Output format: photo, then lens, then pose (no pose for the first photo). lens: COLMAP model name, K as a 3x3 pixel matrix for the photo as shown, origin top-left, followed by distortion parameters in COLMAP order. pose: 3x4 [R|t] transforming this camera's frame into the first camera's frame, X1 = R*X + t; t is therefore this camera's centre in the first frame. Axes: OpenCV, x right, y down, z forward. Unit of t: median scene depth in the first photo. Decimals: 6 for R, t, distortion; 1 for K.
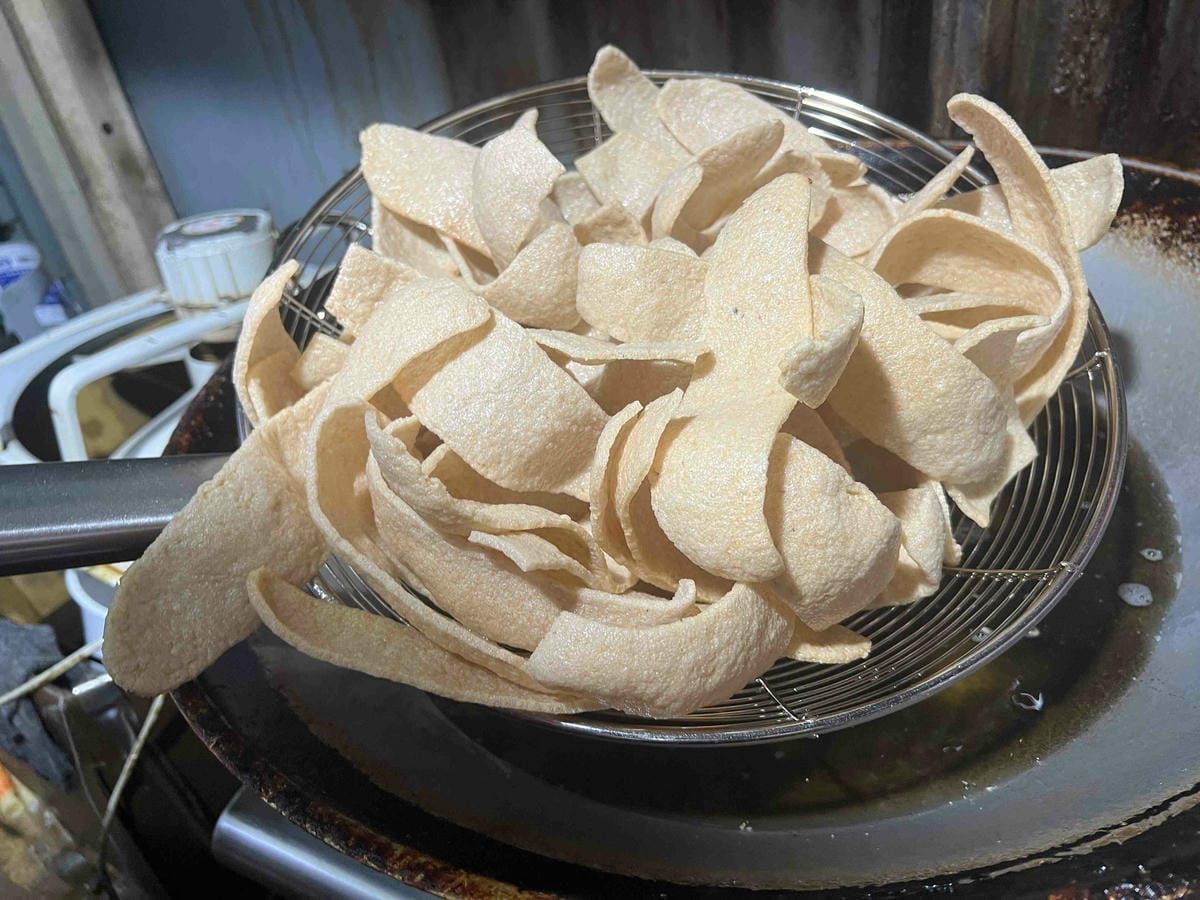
lens RADIAL K [[1013.9, 0, 641.3], [0, 1013.9, 453.9], [0, 0, 1]] dist [-0.006718, -0.020210]
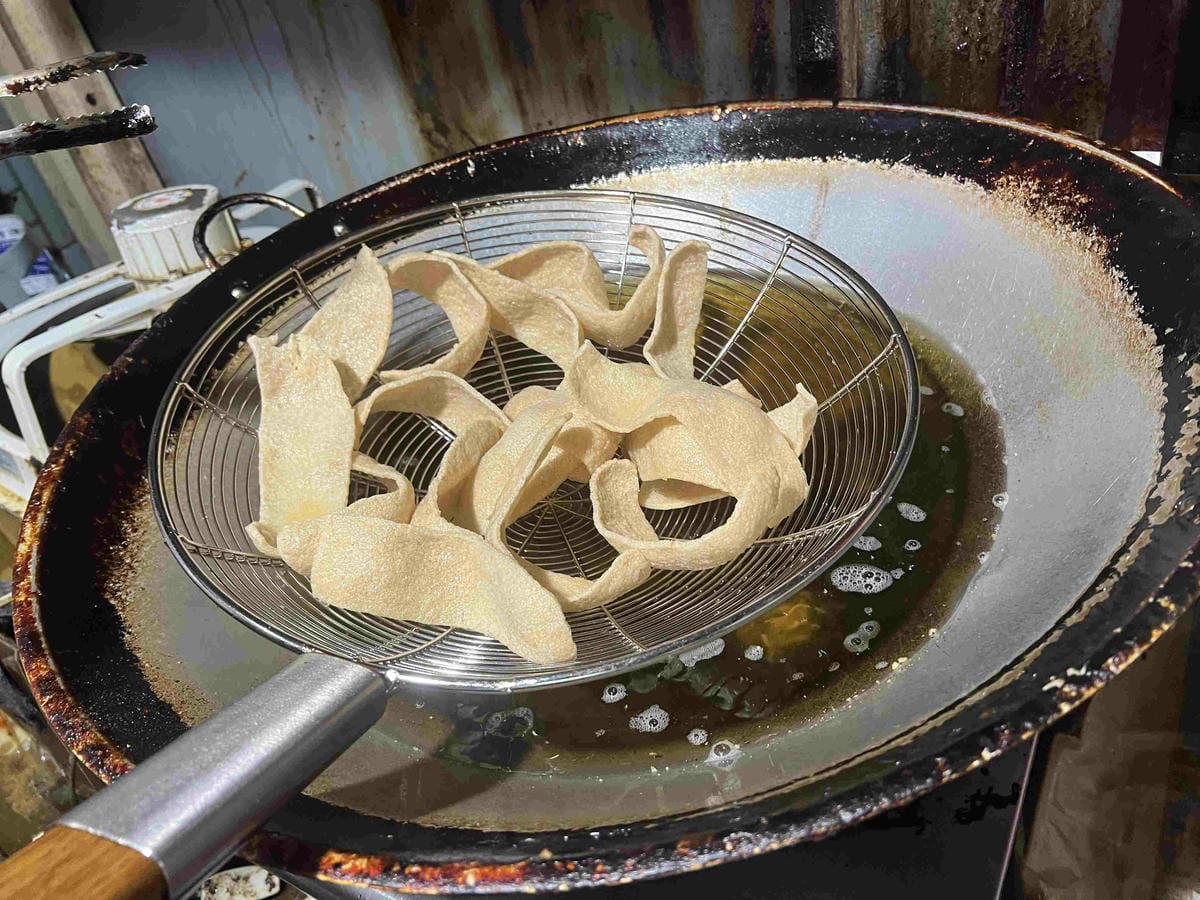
lens RADIAL K [[1013.9, 0, 641.3], [0, 1013.9, 453.9], [0, 0, 1]] dist [-0.006718, -0.020210]
pose [[0.998570, -0.014005, -0.051590, 0.125086], [0.017179, 0.997953, 0.061600, -0.020591], [0.050621, -0.062399, 0.996767, -0.036833]]
